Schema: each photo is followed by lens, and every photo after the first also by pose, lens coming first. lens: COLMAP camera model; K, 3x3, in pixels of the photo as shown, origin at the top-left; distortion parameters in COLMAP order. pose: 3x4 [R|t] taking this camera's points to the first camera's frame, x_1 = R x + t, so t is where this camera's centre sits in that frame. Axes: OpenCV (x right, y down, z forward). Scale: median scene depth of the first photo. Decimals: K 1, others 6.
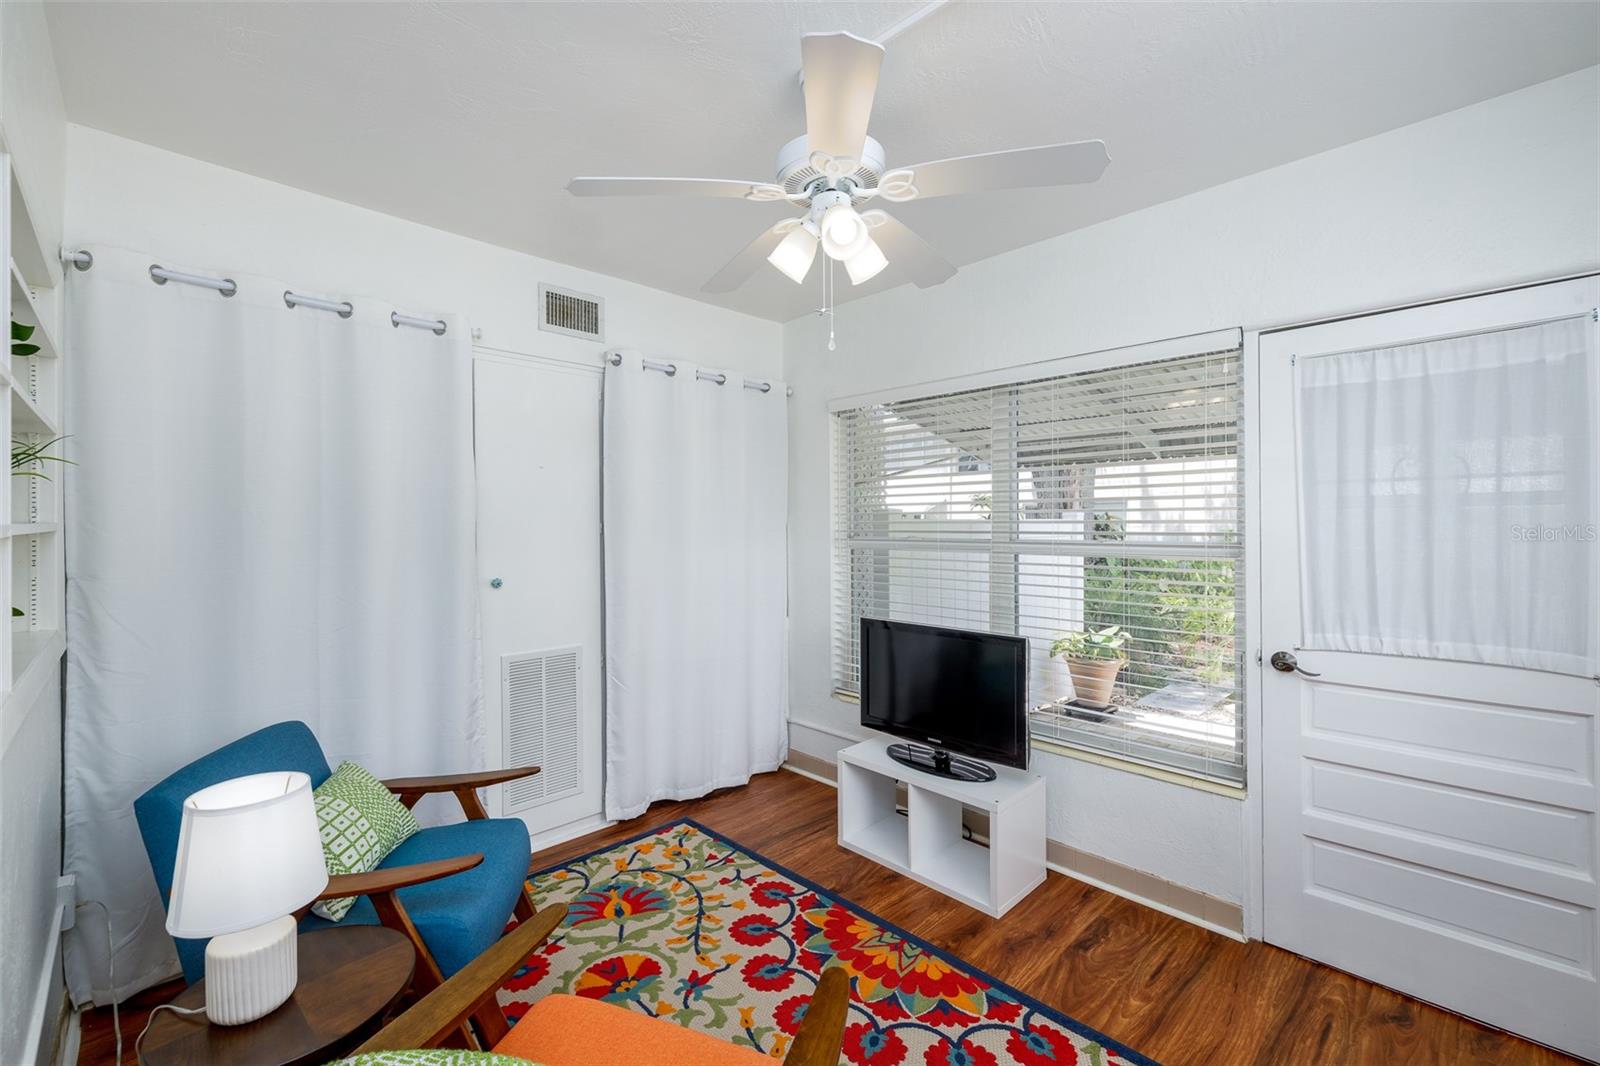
lens RADIAL K [[675.4, 0, 791.6], [0, 675.4, 530.3], [0, 0, 1]] dist [0.001006, -0.000040]
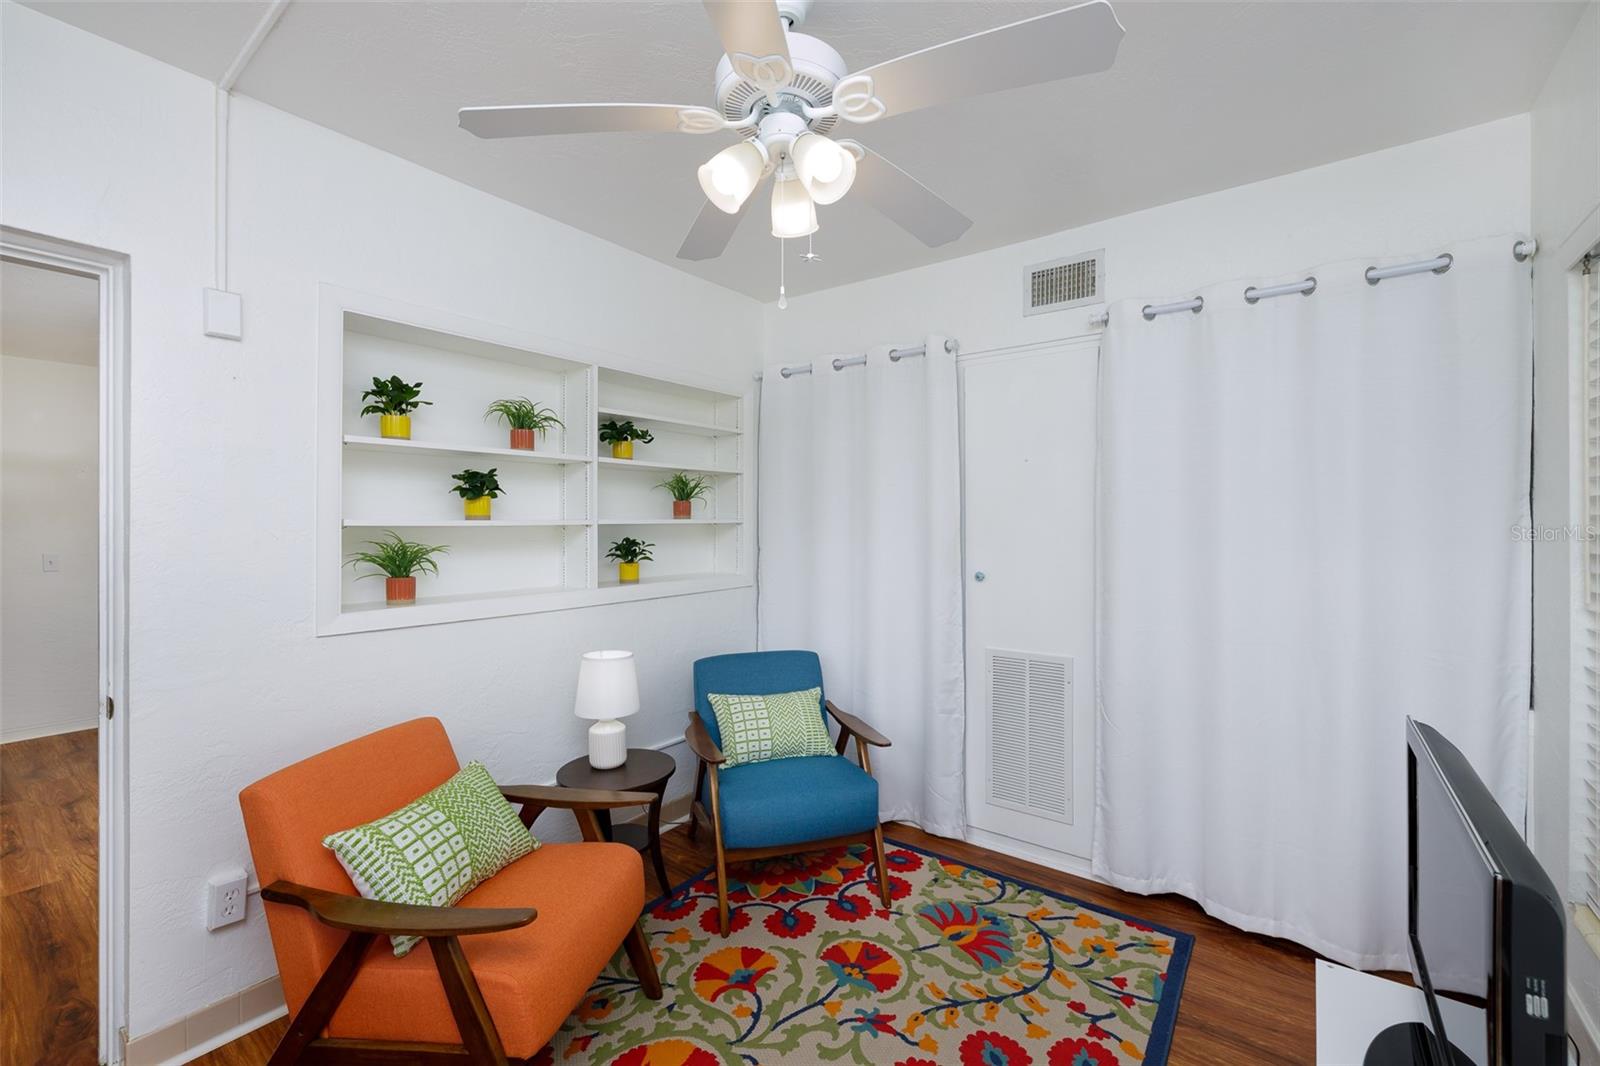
lens RADIAL K [[675.4, 0, 791.6], [0, 675.4, 530.3], [0, 0, 1]] dist [0.001006, -0.000040]
pose [[0.148073, 0.018819, -0.988797, 0.572321], [-0.006804, 0.999815, 0.018009, -0.010972], [0.988953, 0.004061, 0.148173, 0.580173]]
